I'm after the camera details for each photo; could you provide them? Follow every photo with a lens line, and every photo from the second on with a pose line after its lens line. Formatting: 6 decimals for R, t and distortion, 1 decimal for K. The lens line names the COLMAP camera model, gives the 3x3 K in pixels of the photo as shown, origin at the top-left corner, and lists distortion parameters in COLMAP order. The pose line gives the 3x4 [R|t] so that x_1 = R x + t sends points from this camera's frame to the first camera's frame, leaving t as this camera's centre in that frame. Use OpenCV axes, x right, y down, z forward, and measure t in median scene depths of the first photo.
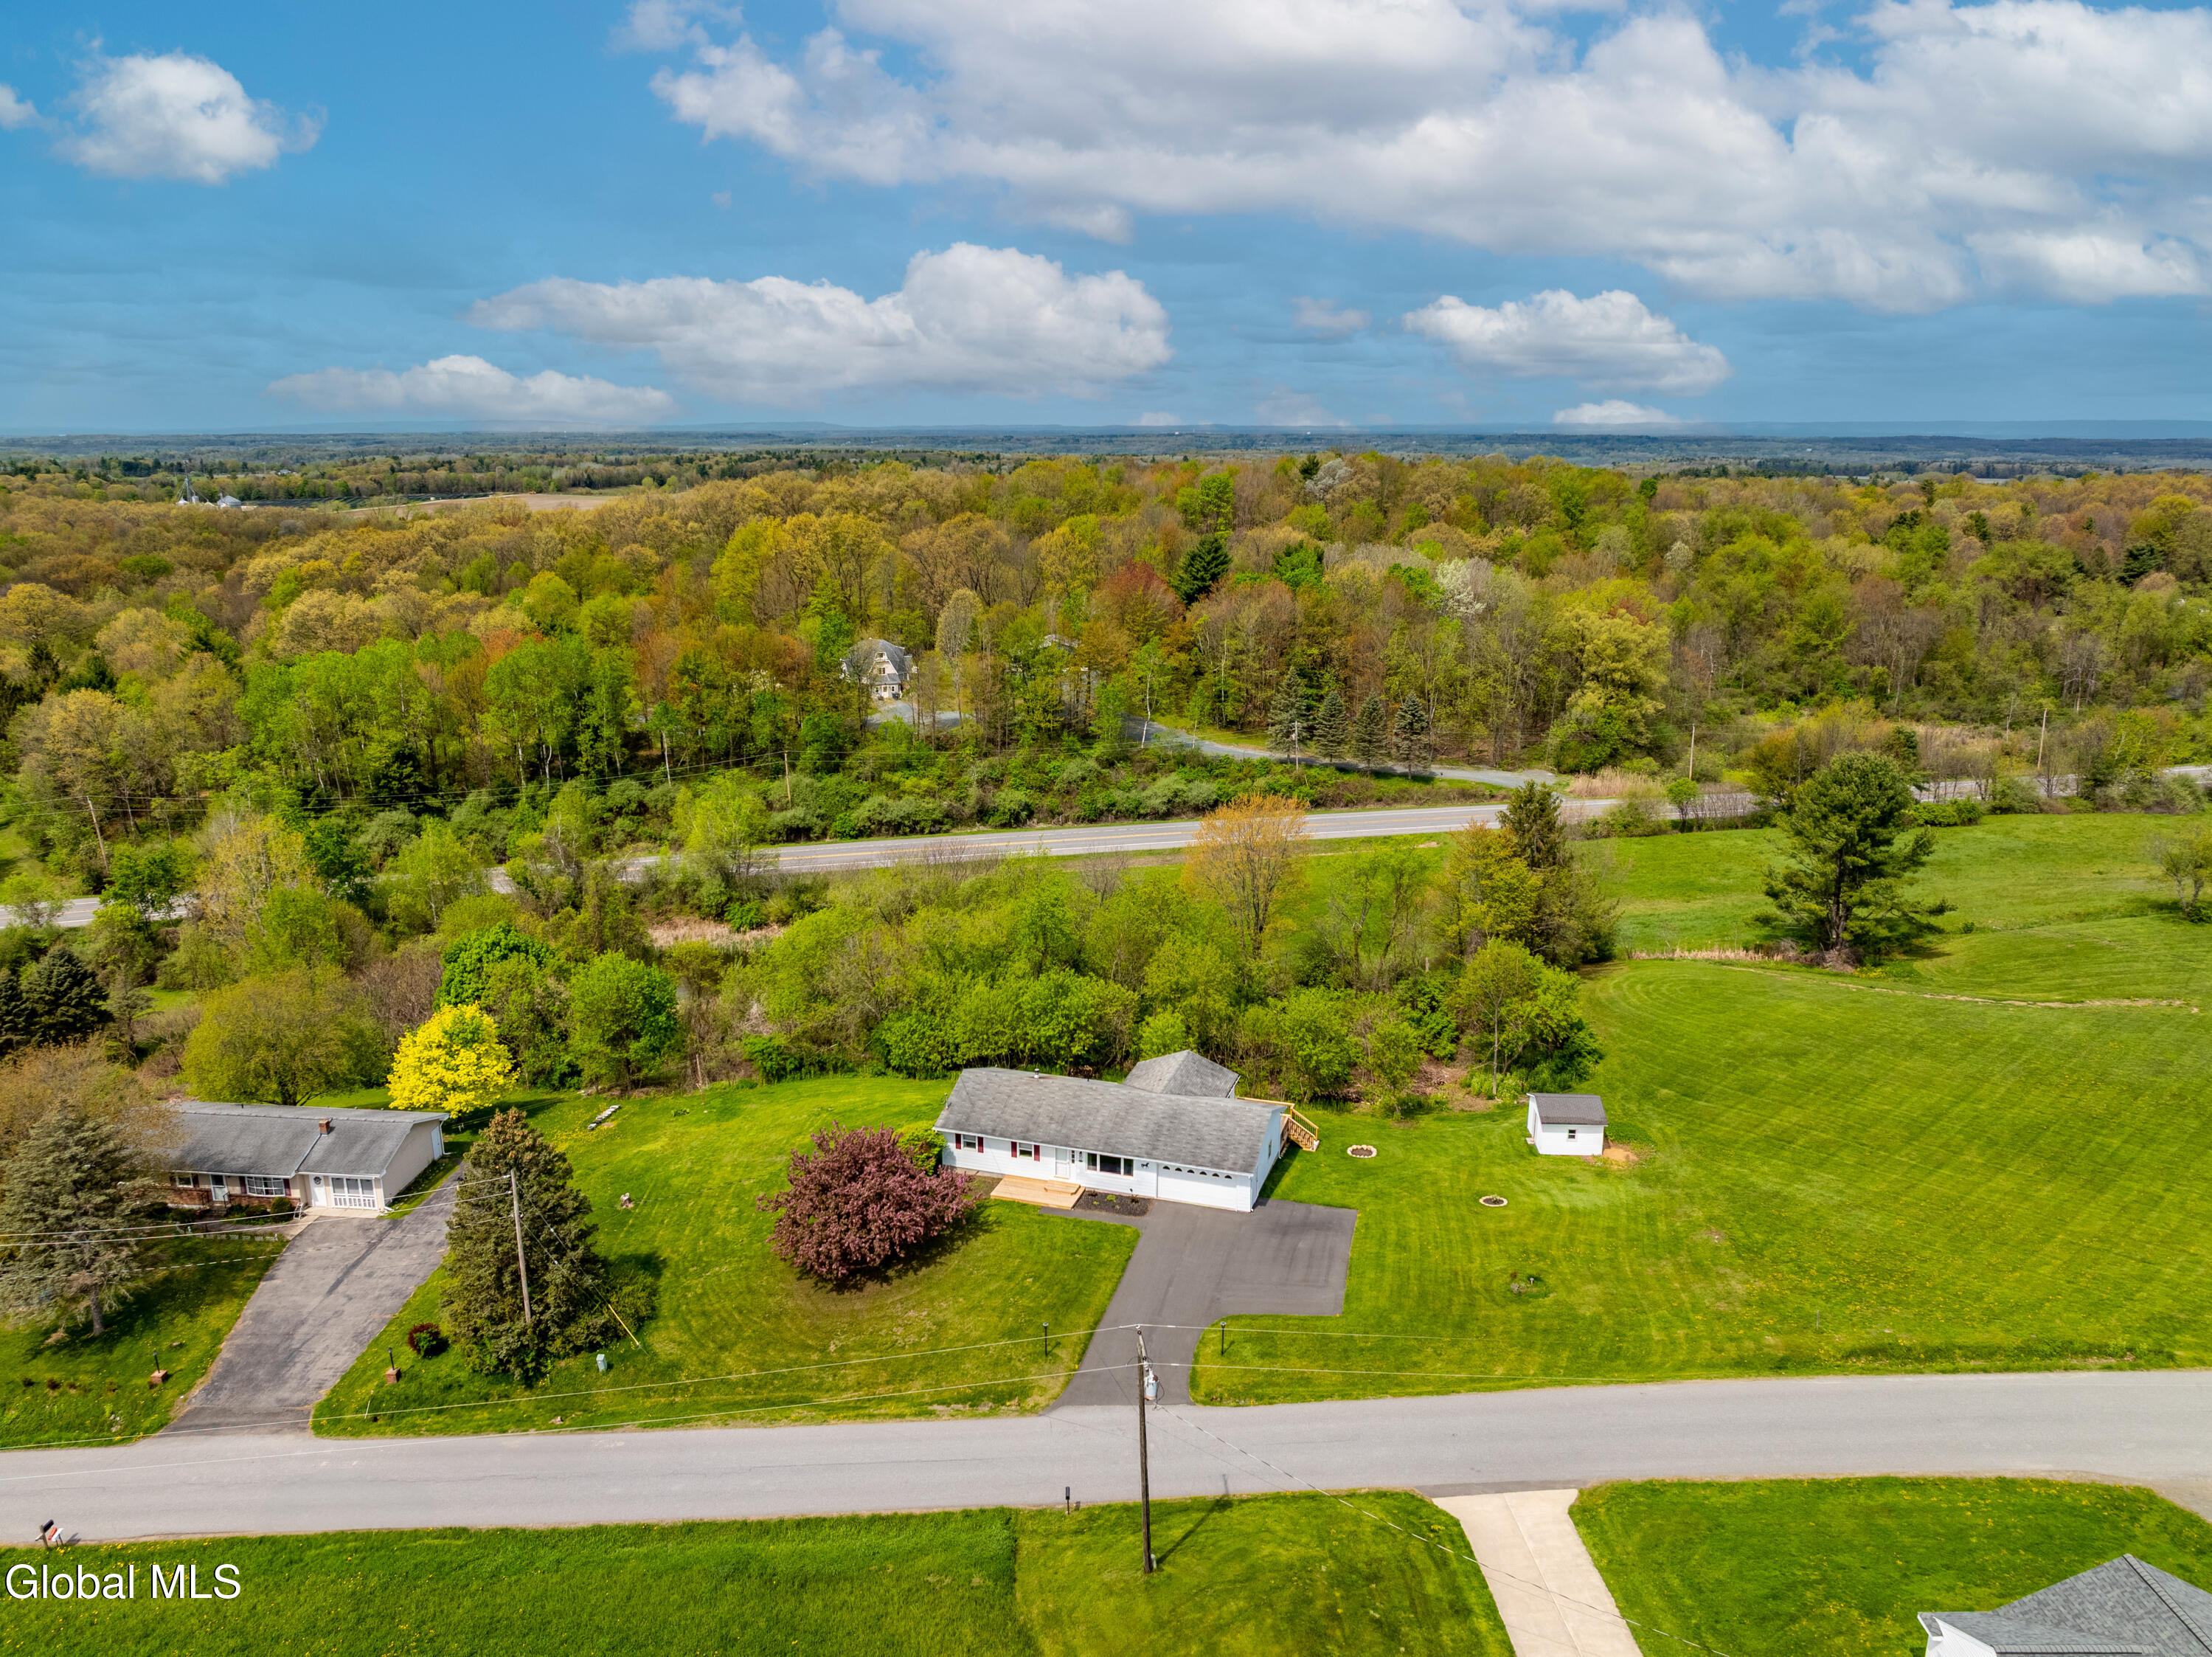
lens RADIAL K [[1567.5, 0, 1099.7], [0, 1567.5, 828.8], [0, 0, 1]] dist [-0.033210, -0.002065]
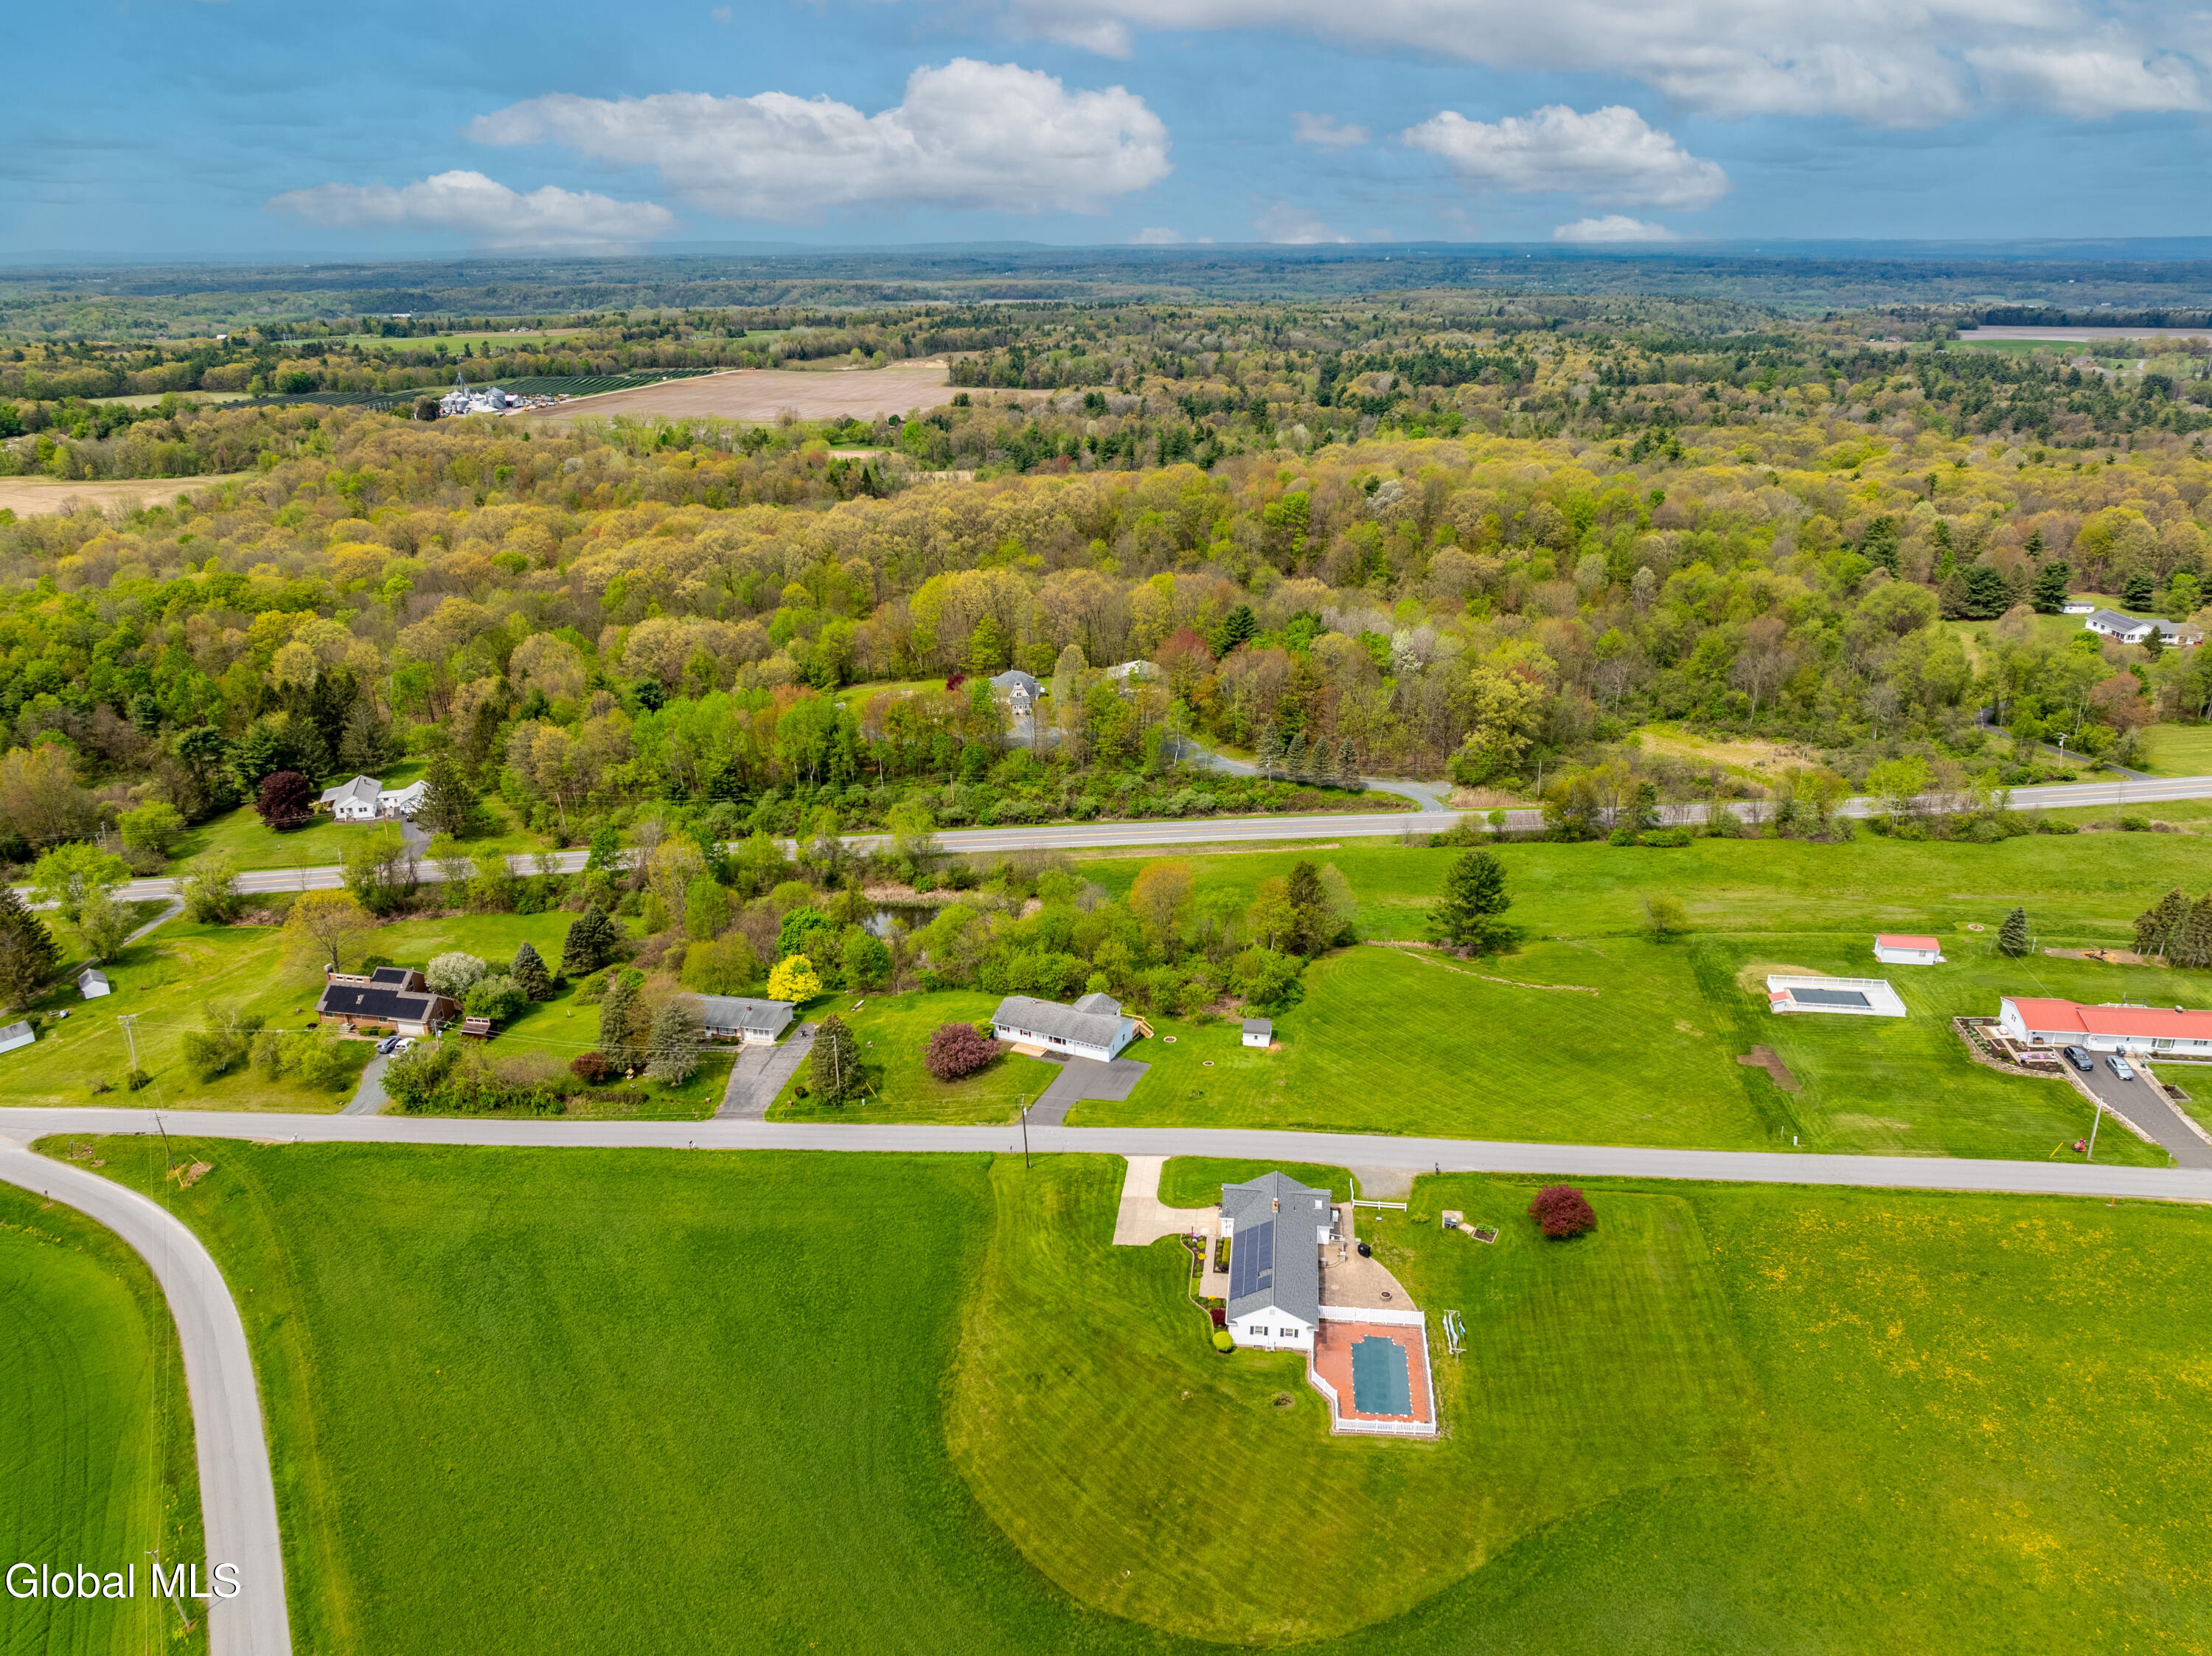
lens RADIAL K [[1567.3, 0, 1099.7], [0, 1567.3, 828.3], [0, 0, 1]] dist [-0.033210, -0.002065]
pose [[0.991971, 0.037234, -0.120860, 0.270391], [-0.024152, 0.993863, 0.107951, -0.294657], [0.124138, -0.104166, 0.986782, -1.067206]]
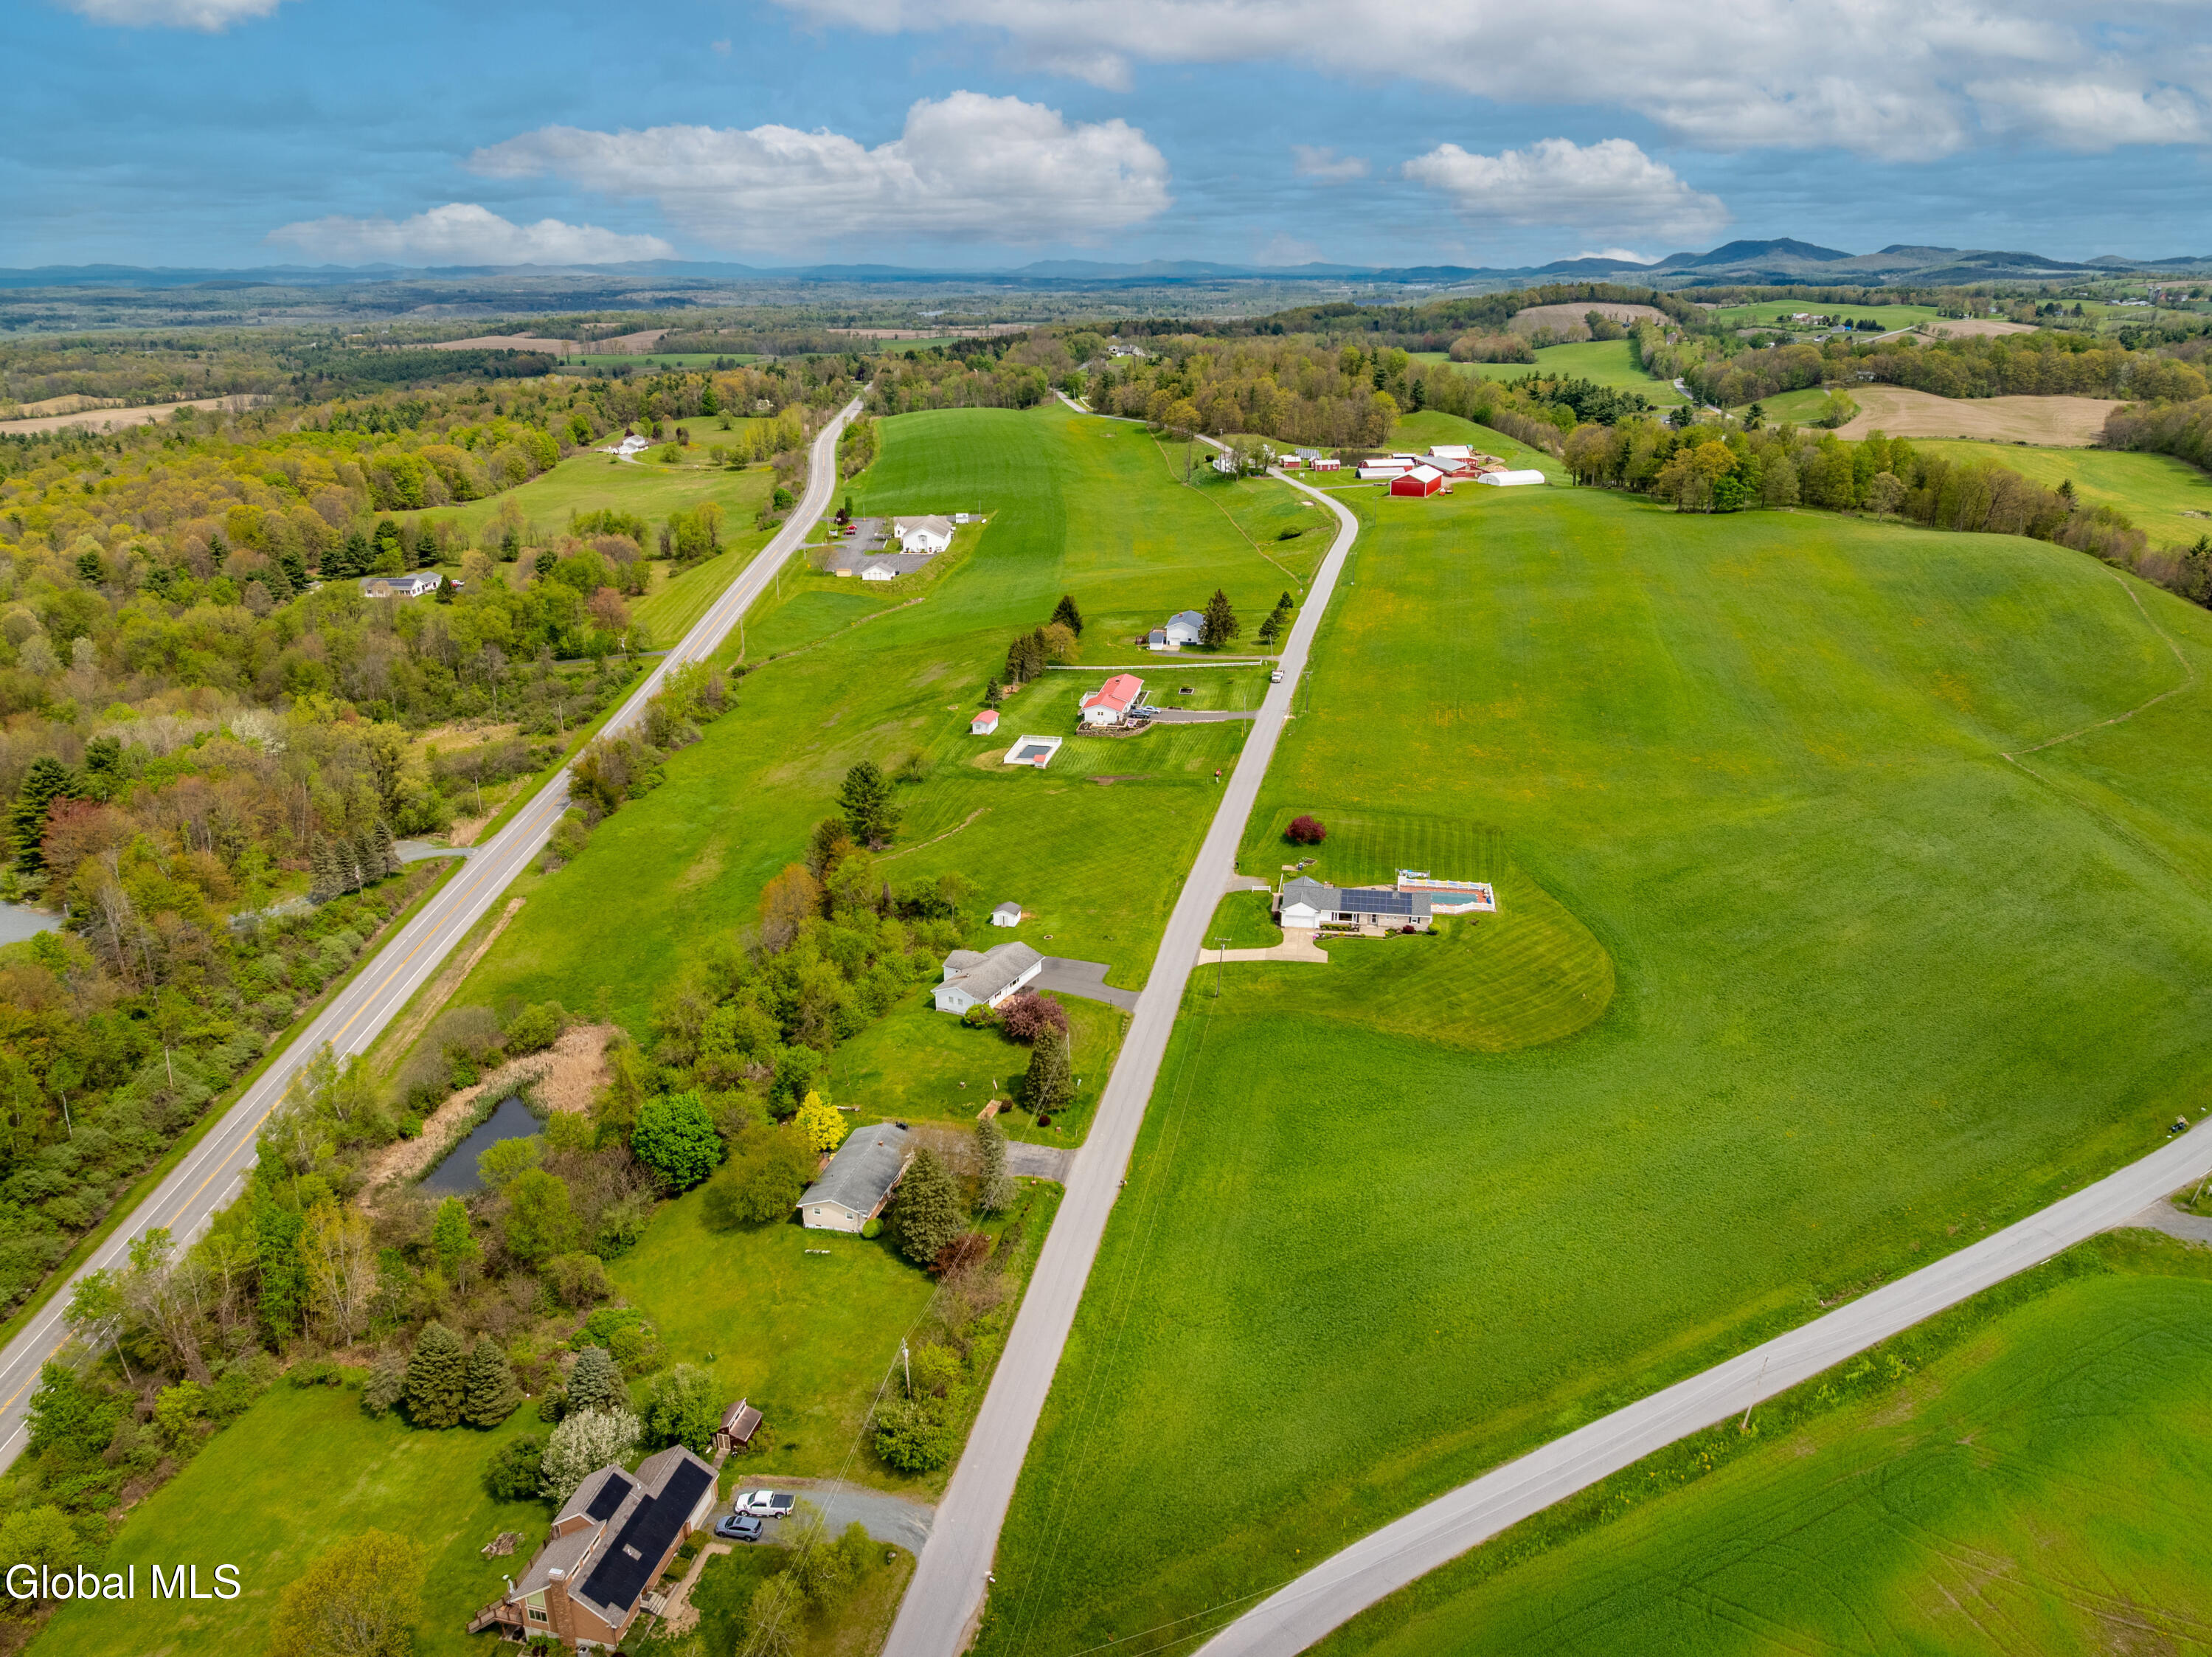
lens RADIAL K [[1567.5, 0, 1099.7], [0, 1567.5, 828.8], [0, 0, 1]] dist [-0.033210, -0.002065]
pose [[0.175640, -0.340084, 0.923847, -1.804156], [0.251442, 0.922807, 0.291898, -0.596214], [-0.951802, 0.181025, 0.247593, 0.089356]]
